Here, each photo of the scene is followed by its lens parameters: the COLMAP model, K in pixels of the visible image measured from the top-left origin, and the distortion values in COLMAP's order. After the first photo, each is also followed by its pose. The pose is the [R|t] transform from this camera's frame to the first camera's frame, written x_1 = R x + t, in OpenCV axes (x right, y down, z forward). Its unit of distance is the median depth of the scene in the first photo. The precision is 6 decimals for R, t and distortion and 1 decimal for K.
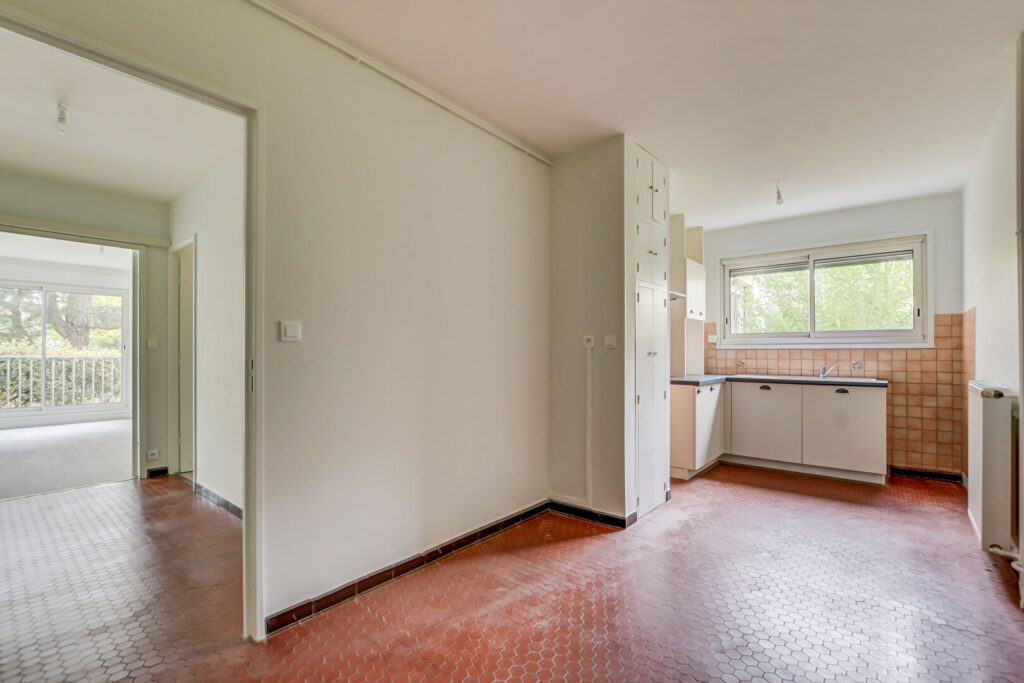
lens RADIAL K [[457.0, 0, 514.6], [0, 457.0, 351.5], [0, 0, 1]] dist [-0.016159, 0.000031]
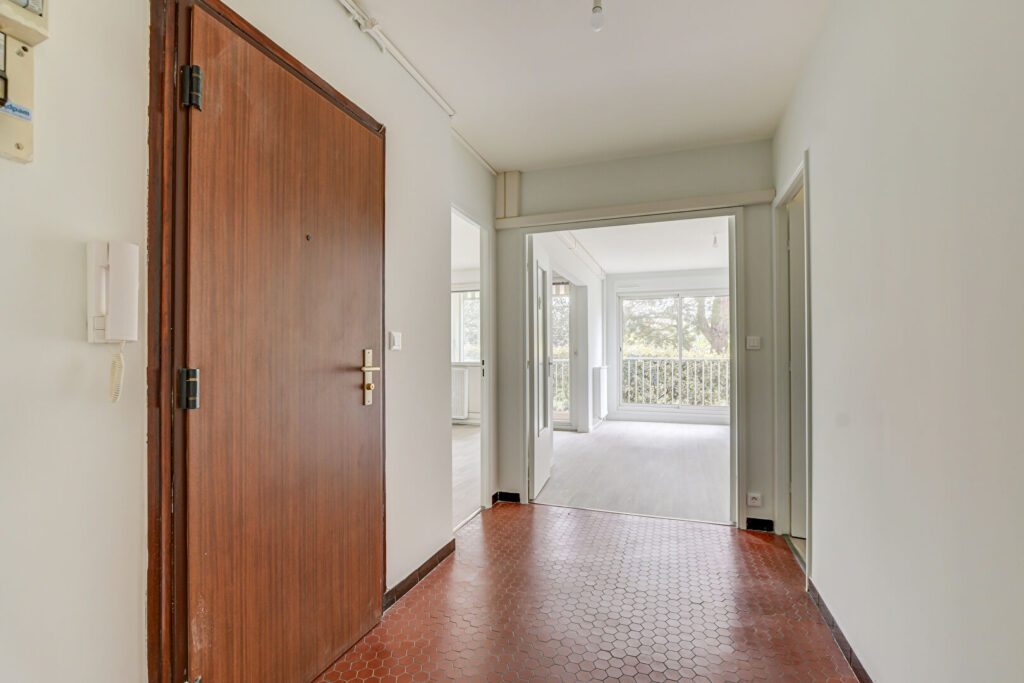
lens RADIAL K [[457.0, 0, 512.1], [0, 457.0, 351.9], [0, 0, 1]] dist [-0.016159, 0.000031]
pose [[0.342581, -0.006665, -0.939465, -0.253097], [0.002675, 0.999978, -0.006119, 0.001309], [0.939485, -0.000417, 0.342591, 0.388747]]
